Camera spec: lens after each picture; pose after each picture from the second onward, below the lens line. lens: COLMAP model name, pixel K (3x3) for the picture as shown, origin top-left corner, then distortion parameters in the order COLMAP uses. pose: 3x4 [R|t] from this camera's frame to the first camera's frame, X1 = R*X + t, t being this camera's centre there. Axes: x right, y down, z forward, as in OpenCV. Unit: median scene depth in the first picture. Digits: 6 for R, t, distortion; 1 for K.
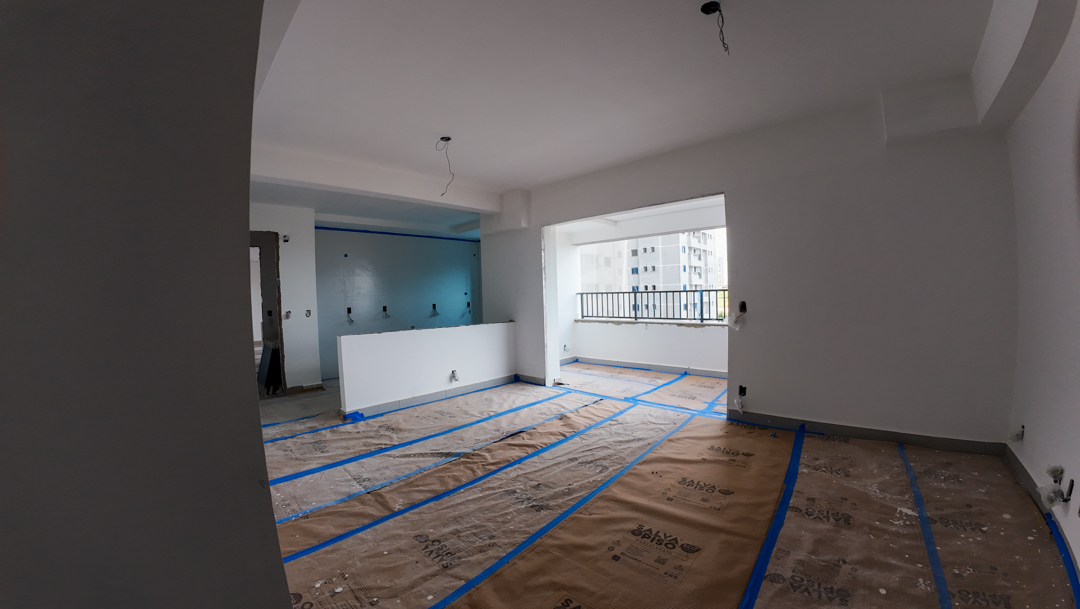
lens RADIAL K [[382.7, 0, 536.8], [0, 382.7, 304.3], [0, 0, 1]] dist [-0.085336, 0.000245]
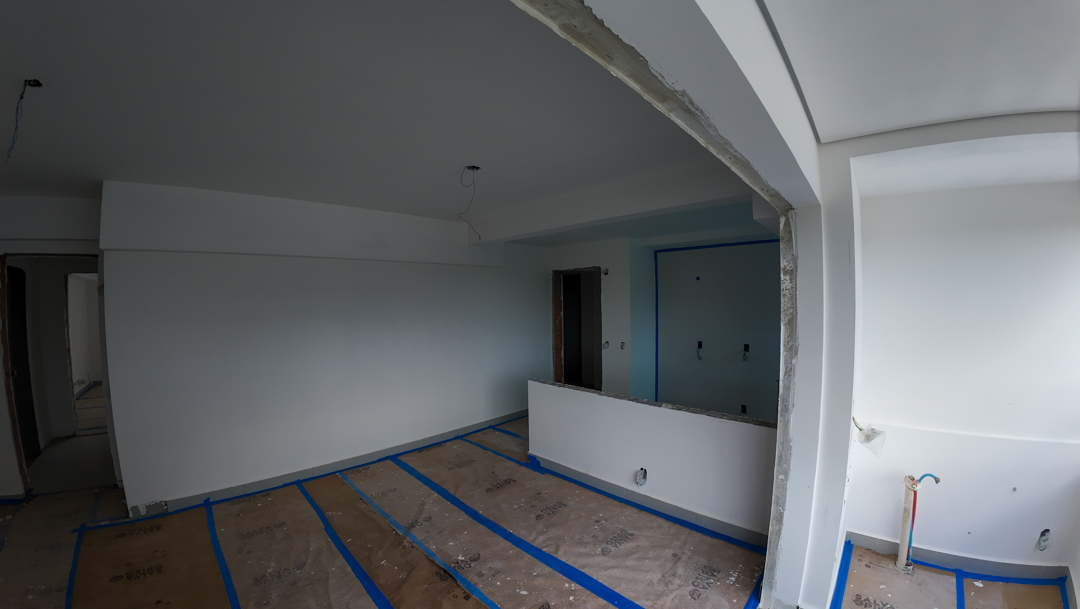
lens RADIAL K [[382.7, 0, 536.8], [0, 382.7, 304.3], [0, 0, 1]] dist [-0.085336, 0.000245]
pose [[-0.002714, 0.047360, -0.998874, 0.556067], [-0.009811, 0.998829, 0.047384, -0.183409], [0.999948, 0.009928, -0.002247, 1.085259]]
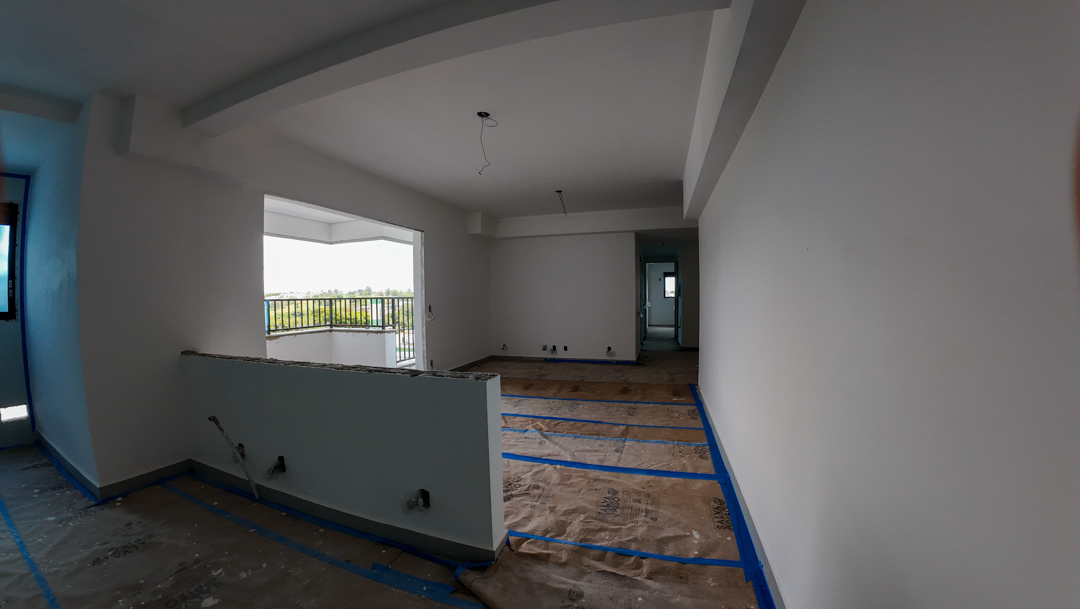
lens RADIAL K [[382.7, 0, 536.8], [0, 382.7, 304.3], [0, 0, 1]] dist [-0.085336, 0.000245]
pose [[-0.446803, 0.018783, 0.894435, -1.012115], [0.050914, 0.998693, 0.004461, 0.004820], [-0.893182, 0.047532, -0.447176, 1.231479]]
